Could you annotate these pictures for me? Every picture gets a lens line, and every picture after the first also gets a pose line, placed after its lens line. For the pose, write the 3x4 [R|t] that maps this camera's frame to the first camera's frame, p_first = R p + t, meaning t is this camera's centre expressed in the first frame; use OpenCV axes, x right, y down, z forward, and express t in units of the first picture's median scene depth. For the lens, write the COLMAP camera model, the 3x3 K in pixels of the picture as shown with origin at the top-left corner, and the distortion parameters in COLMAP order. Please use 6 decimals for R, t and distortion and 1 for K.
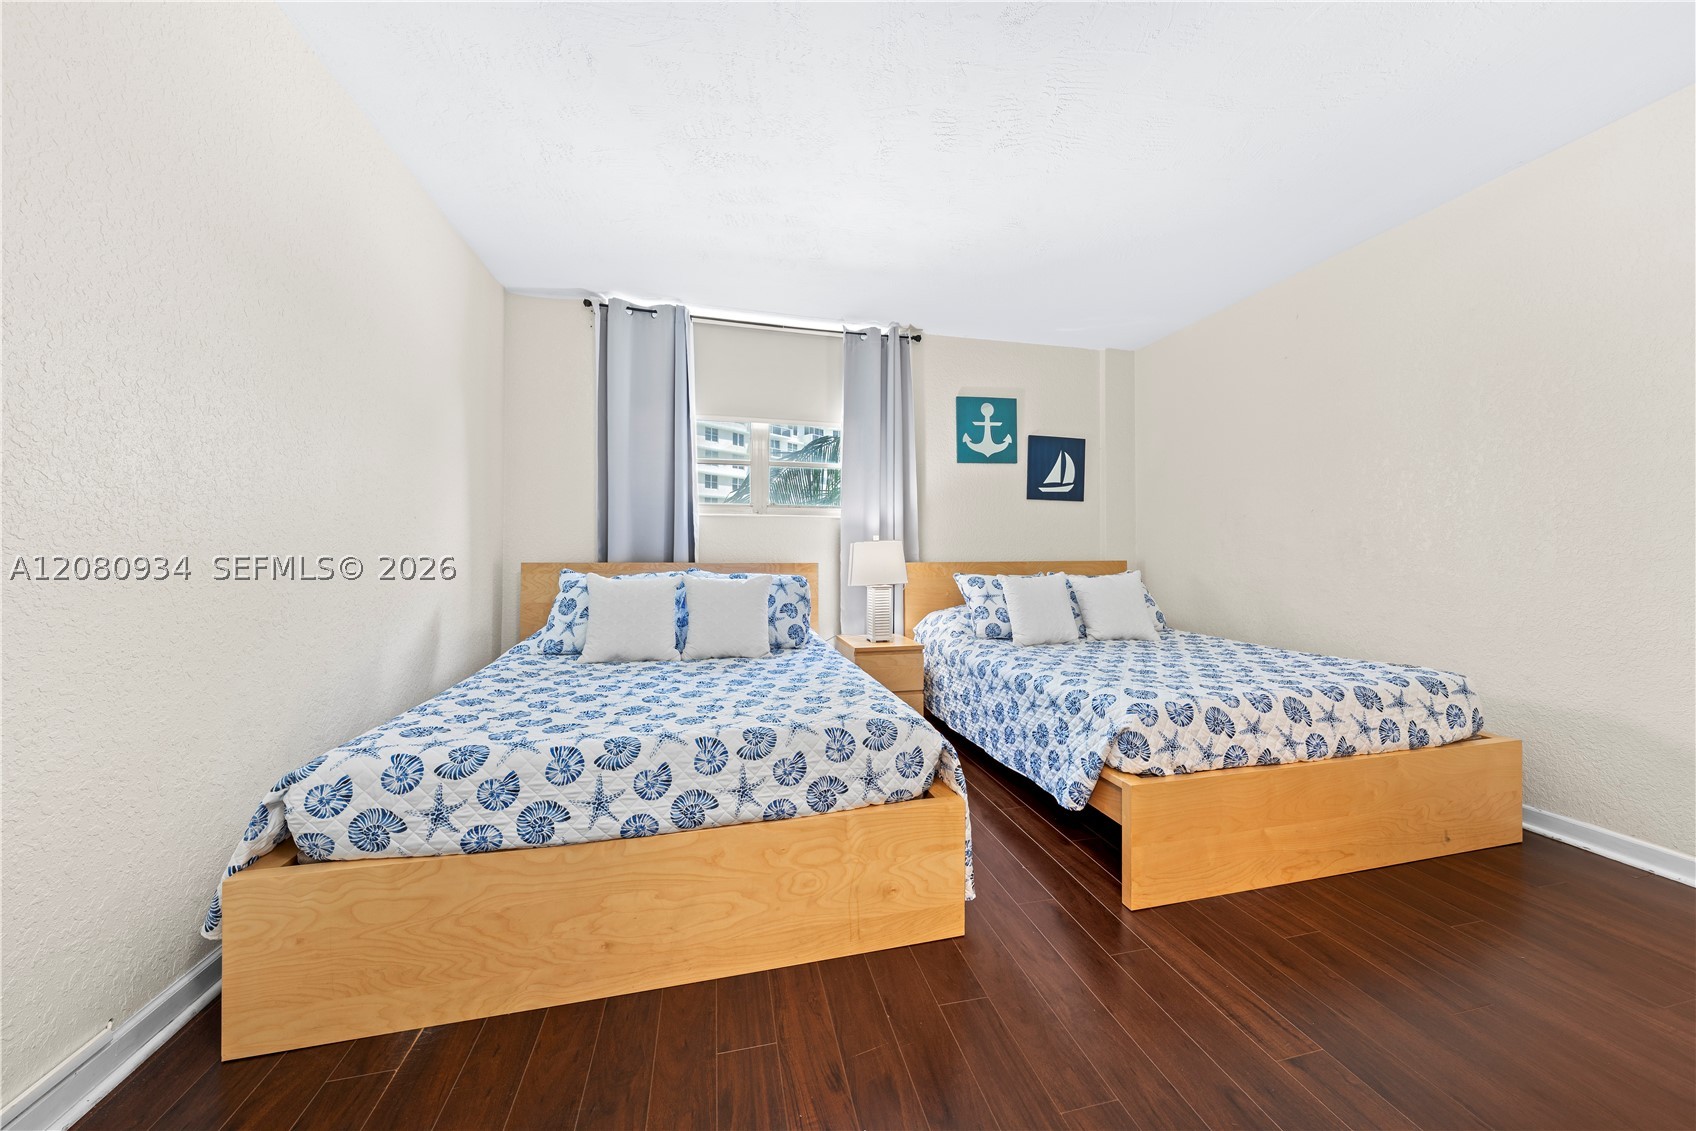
lens RADIAL K [[577.4, 0, 865.5], [0, 577.4, 557.6], [0, 0, 1]] dist [-0.004125, 0.000797]
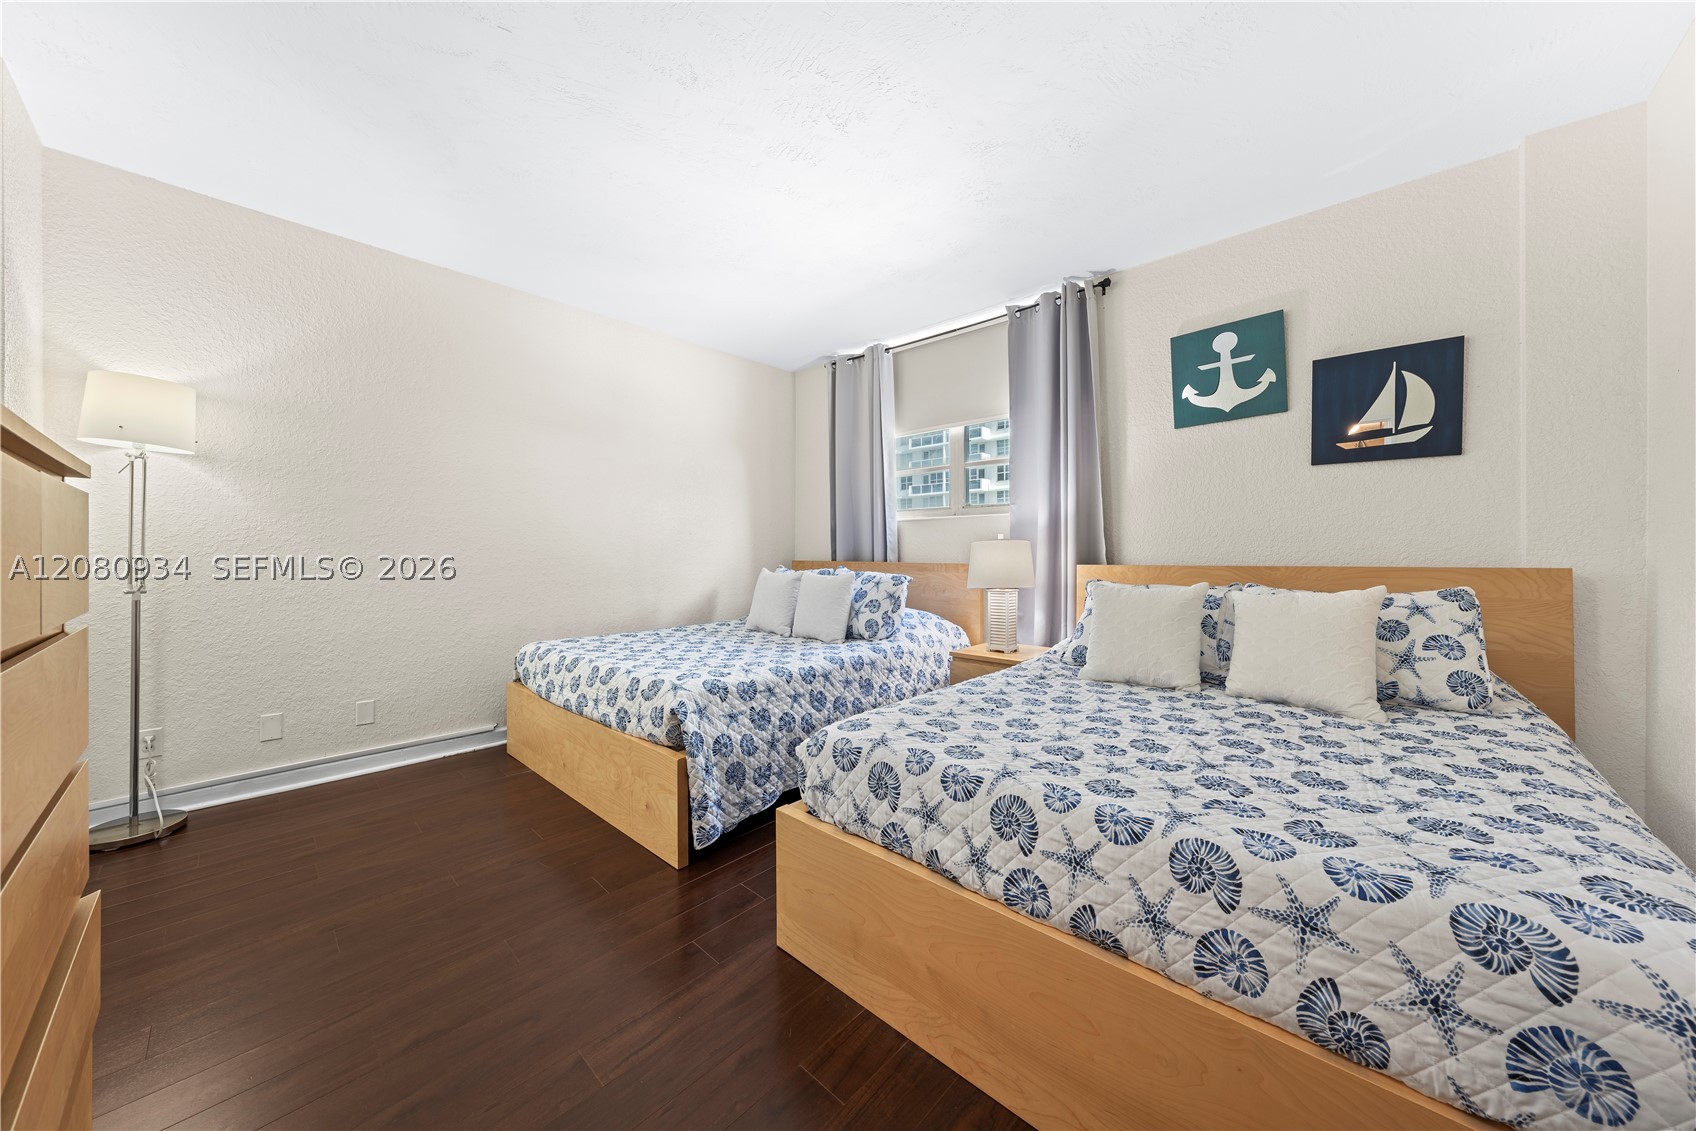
lens RADIAL K [[577.4, 0, 837.3], [0, 577.4, 560.8], [0, 0, 1]] dist [-0.004125, 0.000797]
pose [[0.545039, 0.004450, -0.838399, 0.614438], [-0.012573, 0.999917, -0.002866, 0.008655], [0.838317, 0.012103, 0.545049, 0.294746]]
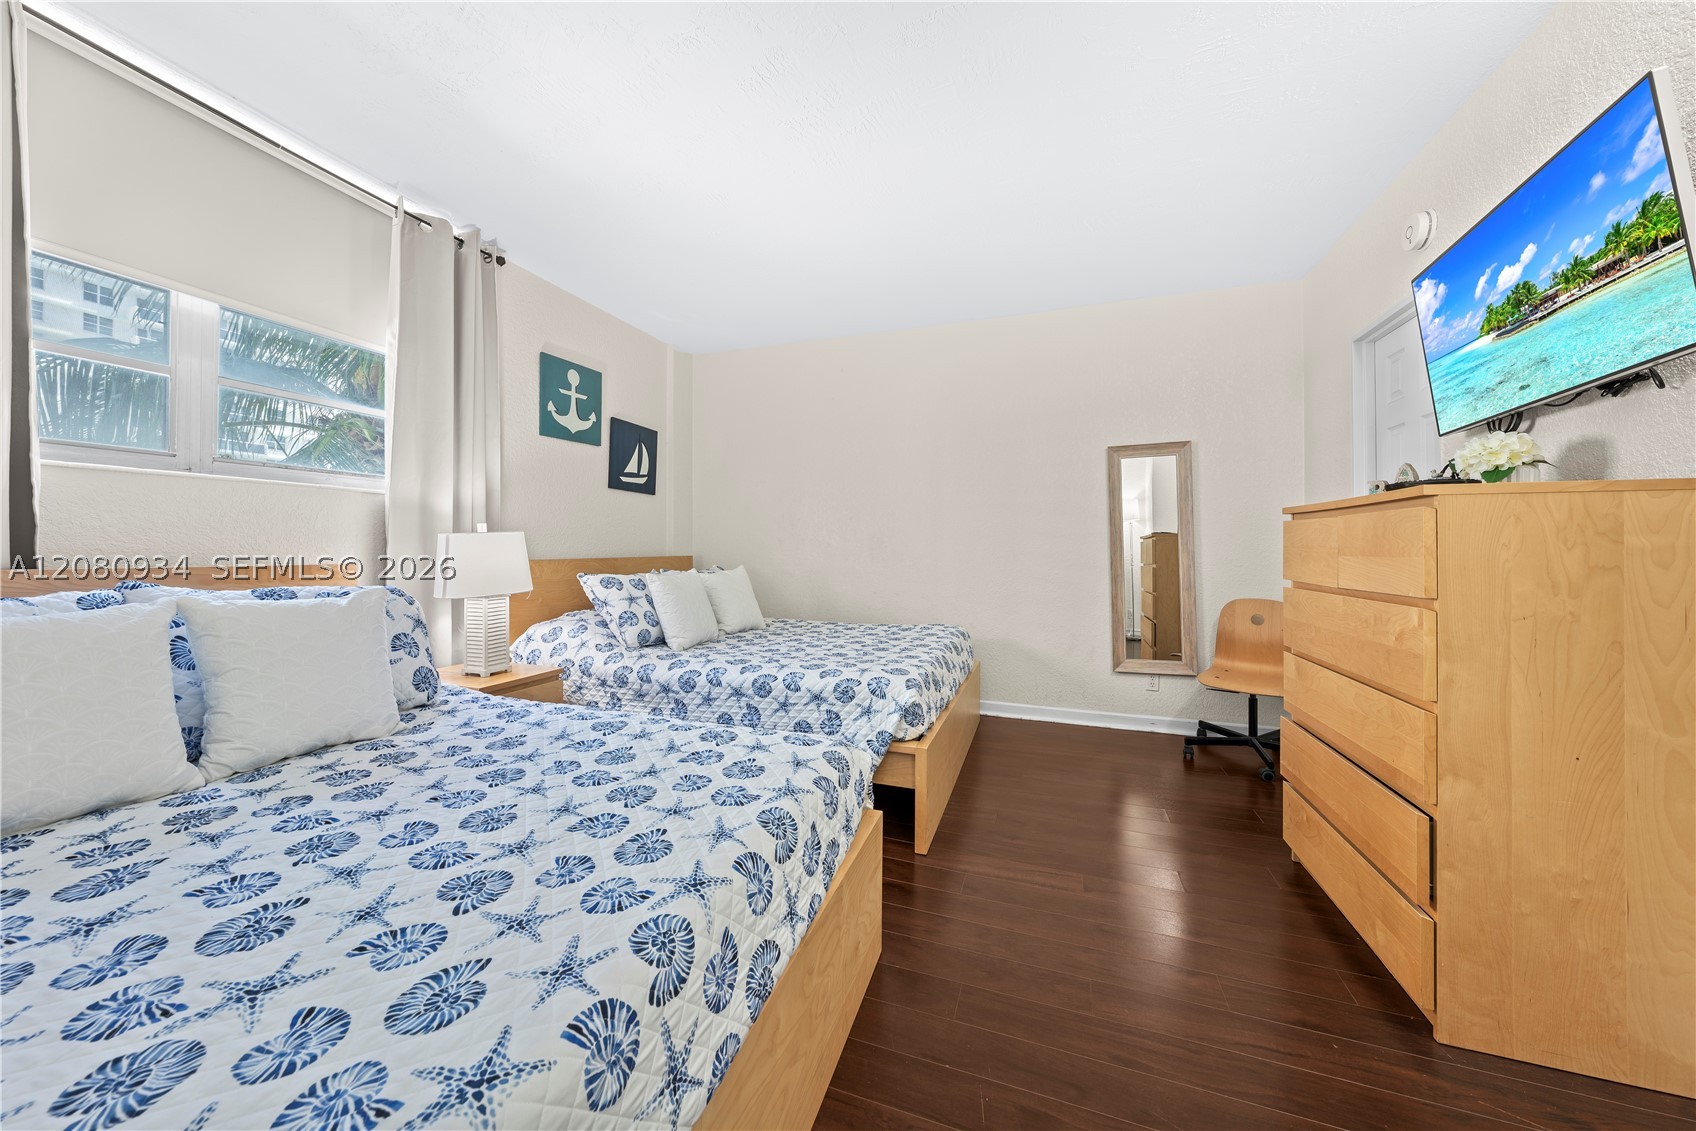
lens RADIAL K [[577.4, 0, 835.0], [0, 577.4, 547.0], [0, 0, 1]] dist [-0.004125, 0.000797]
pose [[0.560088, 0.006059, 0.828411, -0.313633], [-0.001045, 0.999978, -0.006607, -0.005041], [-0.828432, 0.002834, 0.560082, 0.247169]]
